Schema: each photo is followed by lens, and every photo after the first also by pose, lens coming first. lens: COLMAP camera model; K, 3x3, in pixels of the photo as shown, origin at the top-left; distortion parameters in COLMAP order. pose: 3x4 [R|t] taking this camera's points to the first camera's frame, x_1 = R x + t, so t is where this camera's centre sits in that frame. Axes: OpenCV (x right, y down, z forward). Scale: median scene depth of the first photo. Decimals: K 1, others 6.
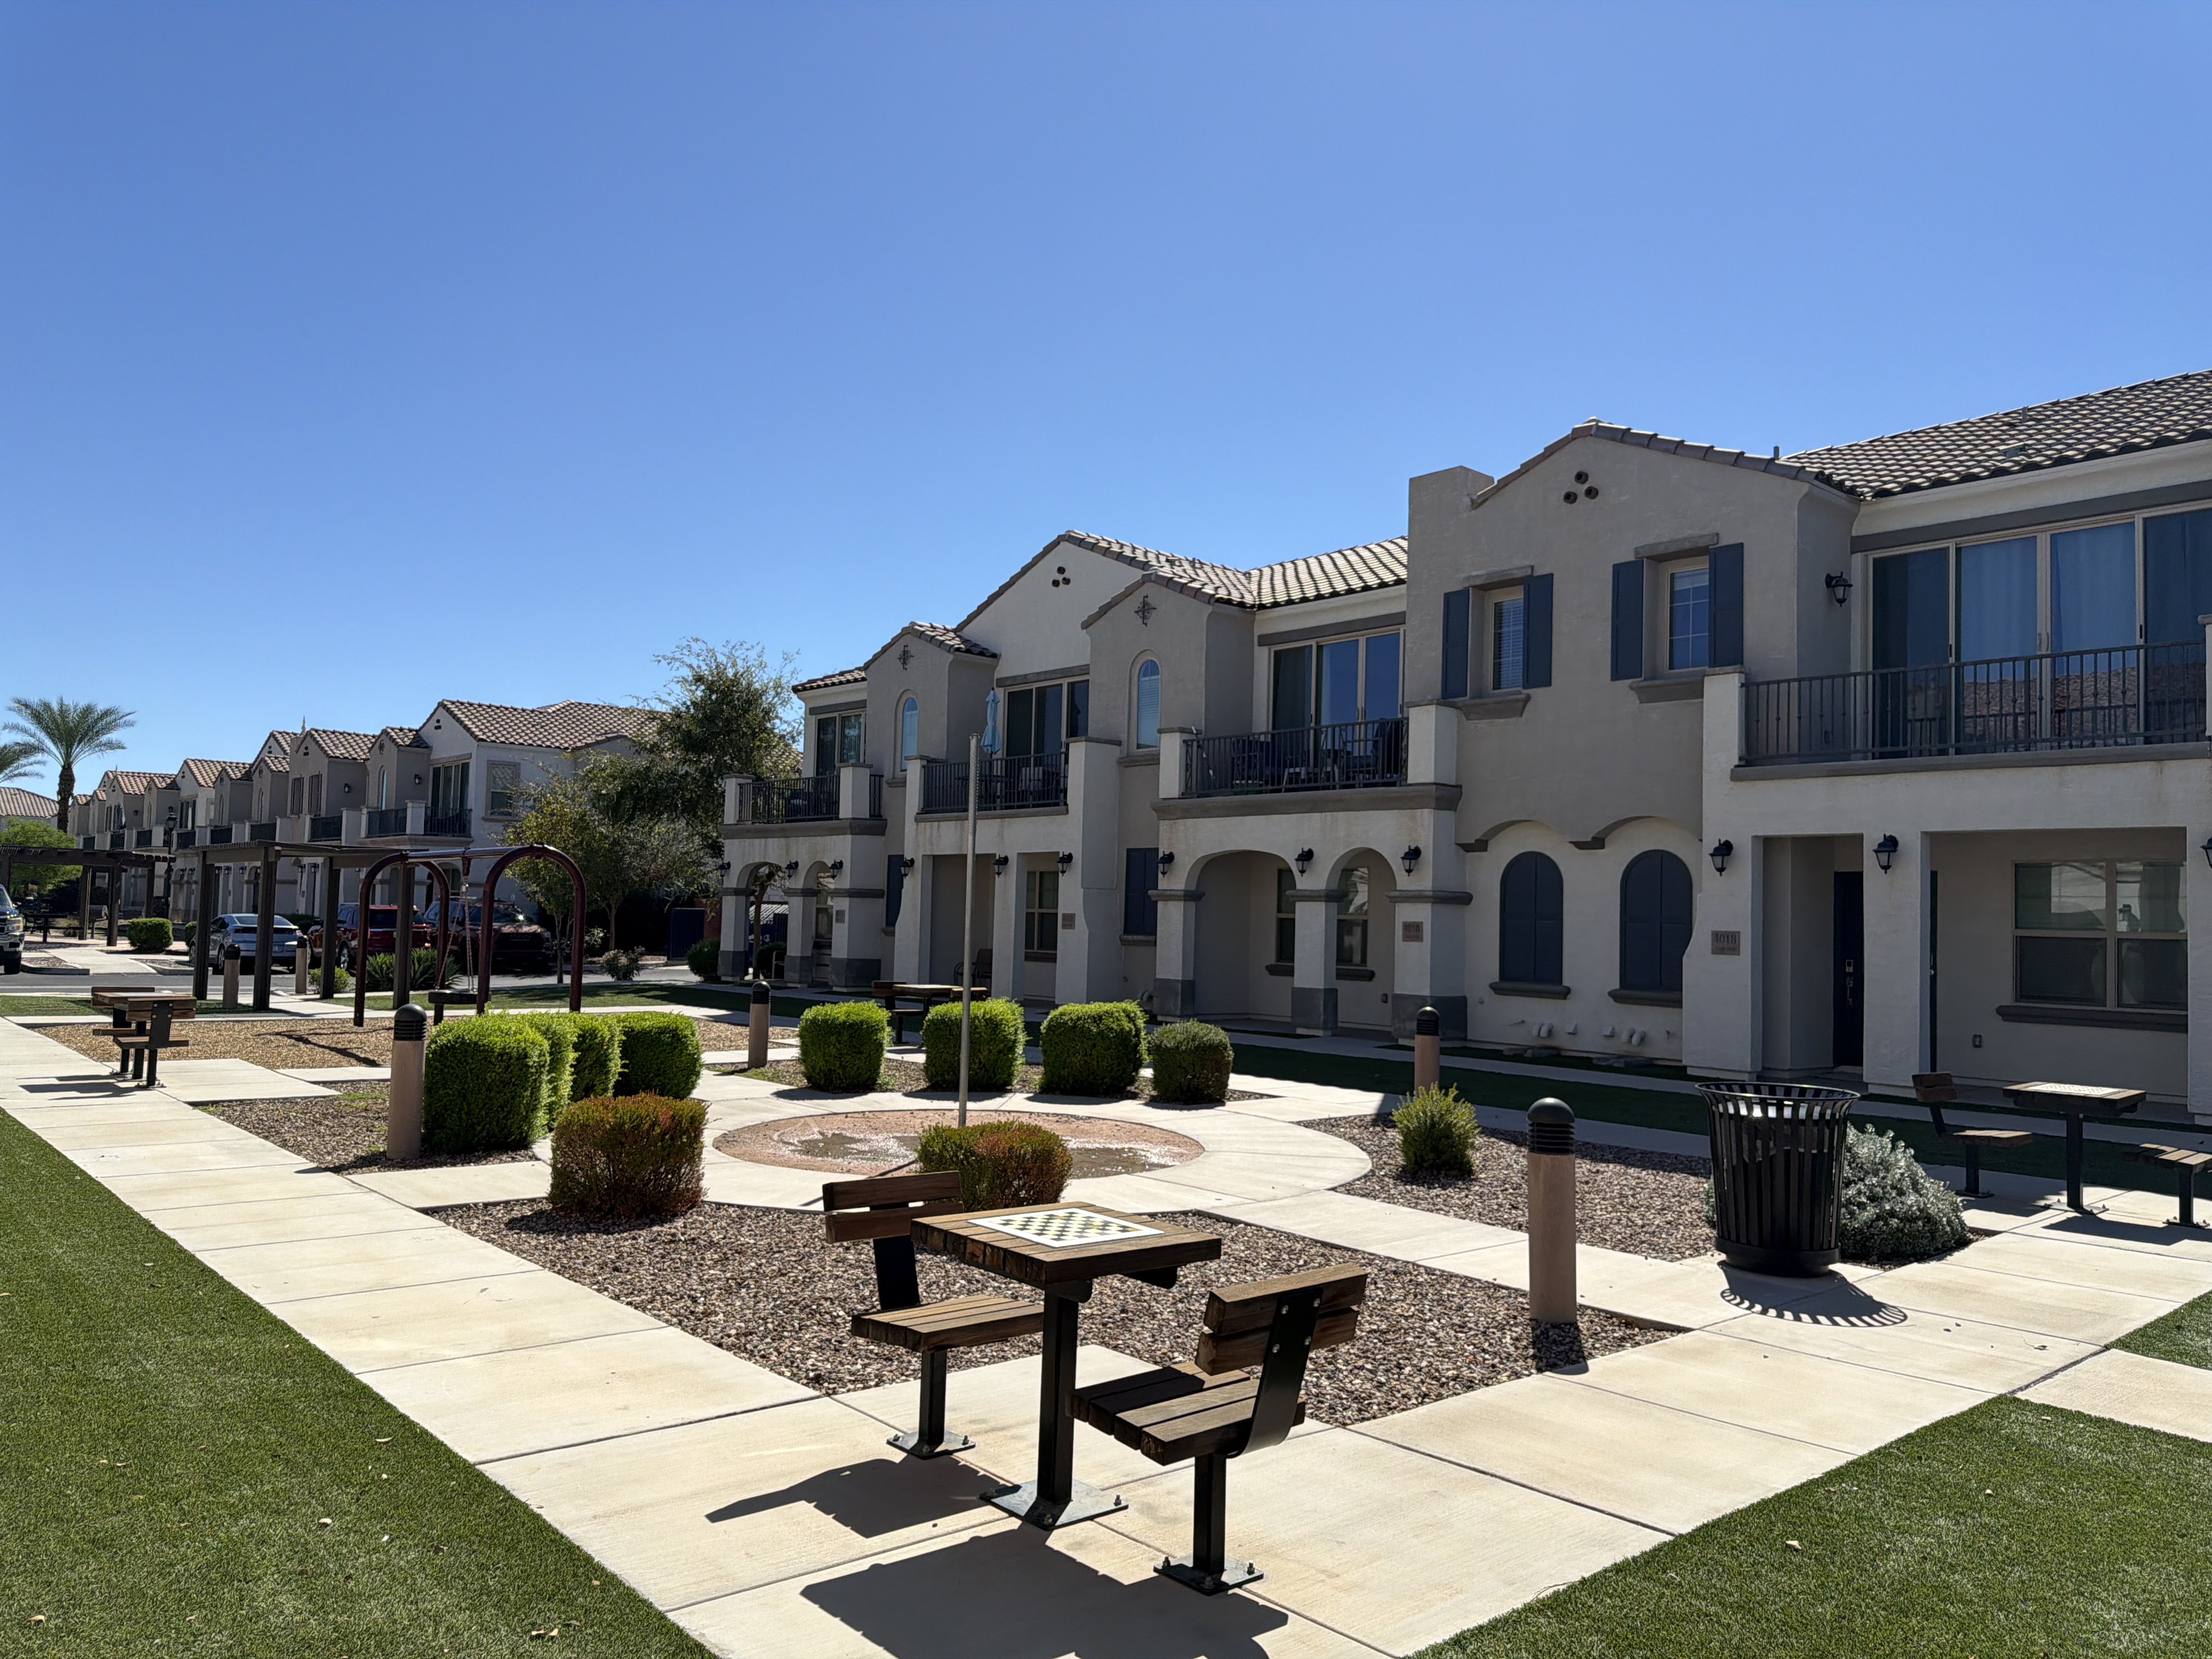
lens RADIAL K [[1537.3, 0, 1099.6], [0, 1537.3, 837.6], [0, 0, 1]] dist [0.127286, -0.203014]
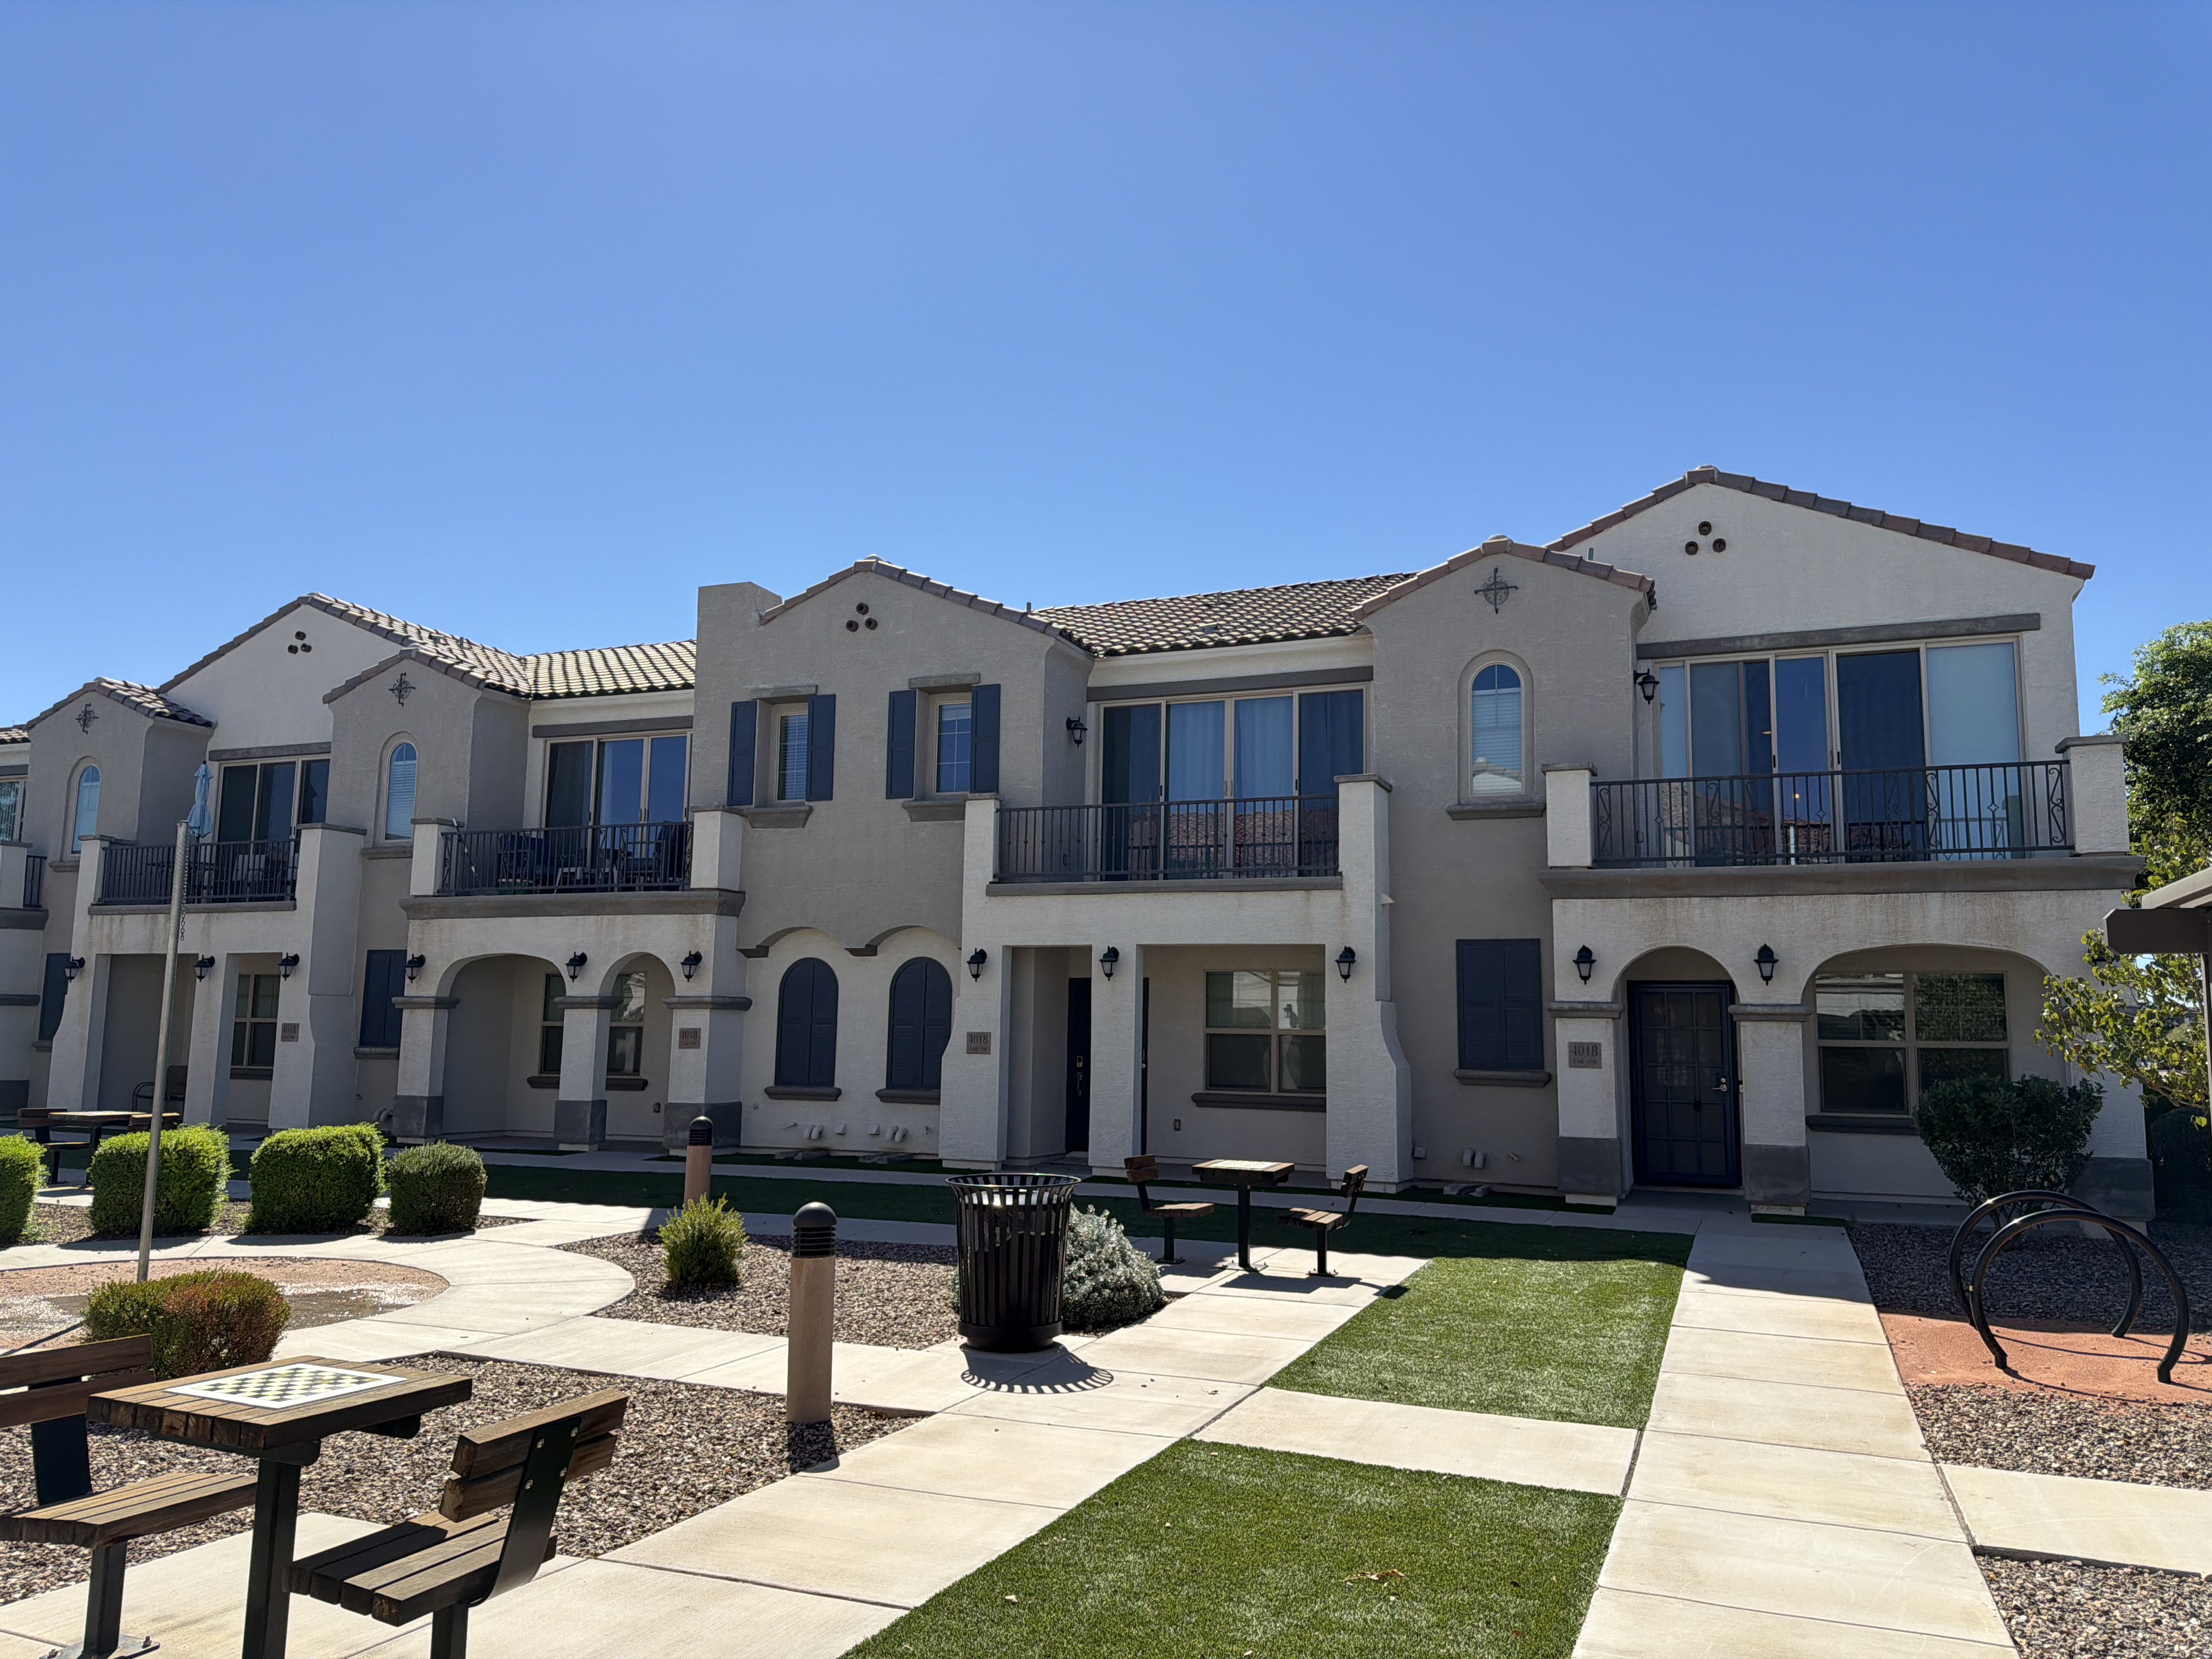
lens RADIAL K [[1552.4, 0, 1111.6], [0, 1552.4, 840.5], [0, 0, 1]] dist [0.020567, -0.026704]
pose [[0.894321, 0.043930, 0.445263, -0.002978], [-0.015421, 0.997603, -0.067452, -0.003800], [-0.447159, 0.053458, 0.892855, -0.014408]]
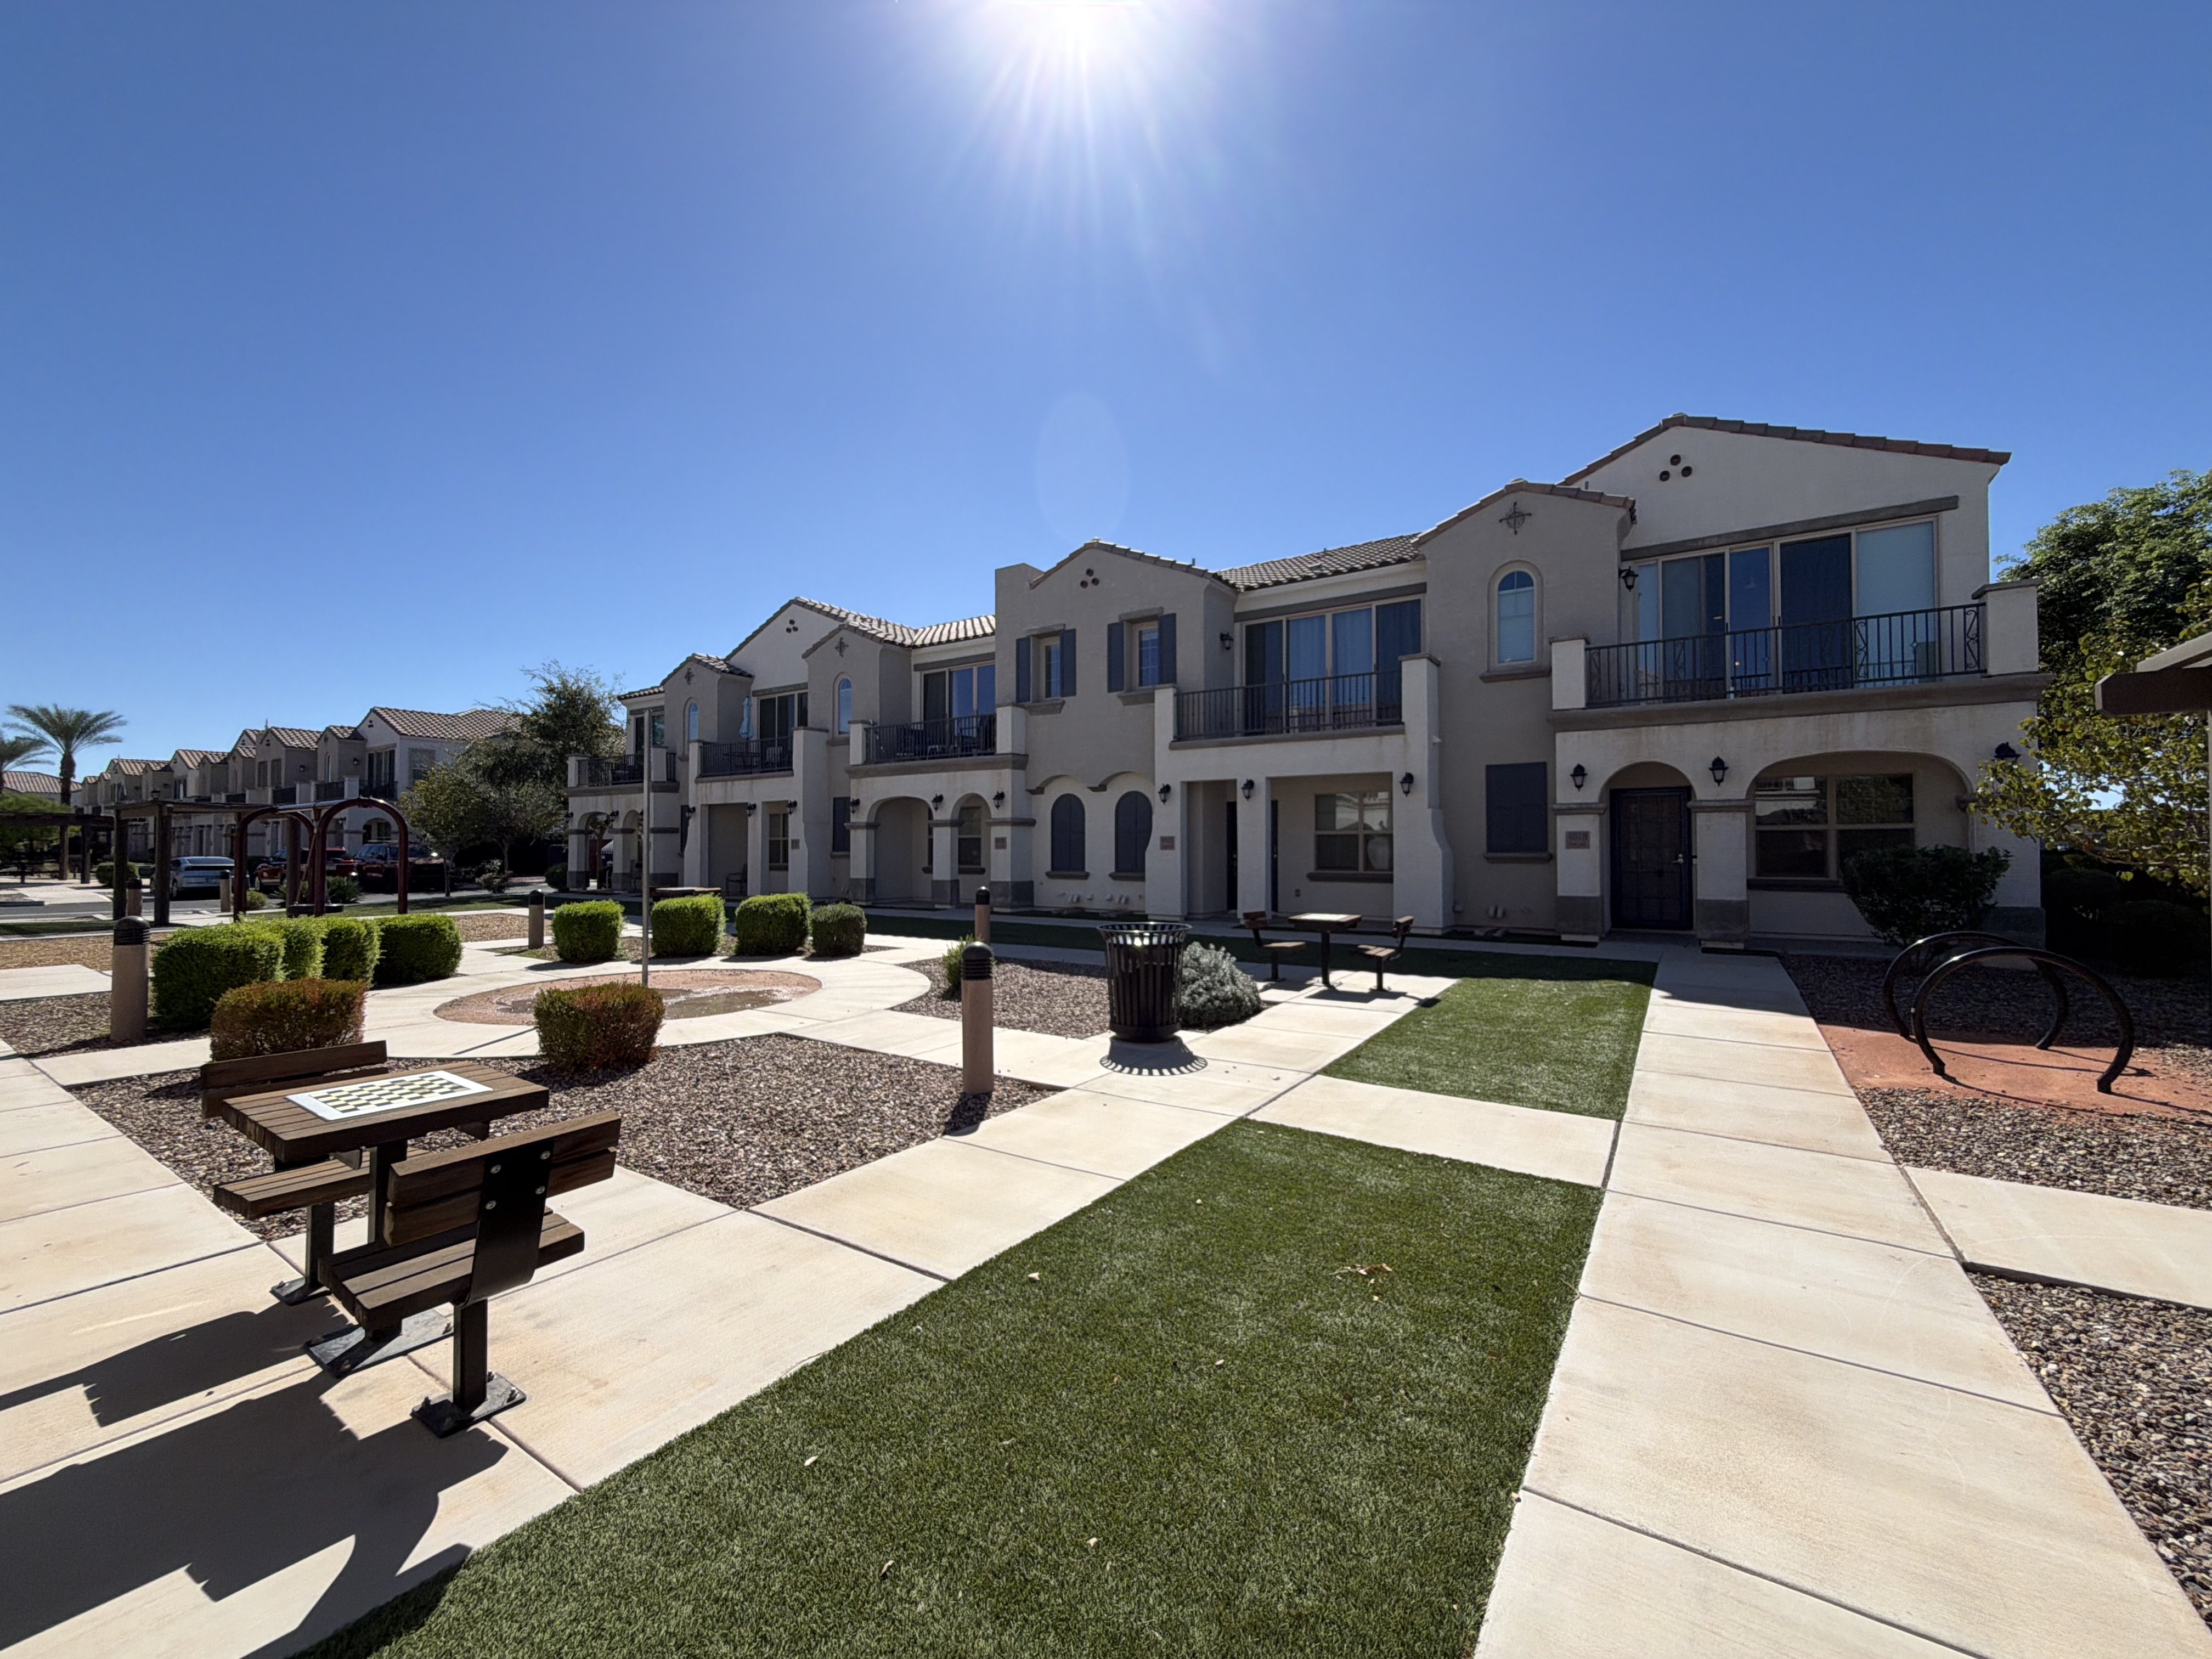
lens RADIAL K [[889.9, 0, 1106.0], [0, 889.9, 829.5], [0, 0, 1]] dist [-0.000530, -0.000061]
pose [[0.963515, -0.024652, 0.266515, 0.079039], [0.014336, 0.999073, 0.040585, 0.012469], [-0.267268, -0.035284, 0.962976, 0.070832]]
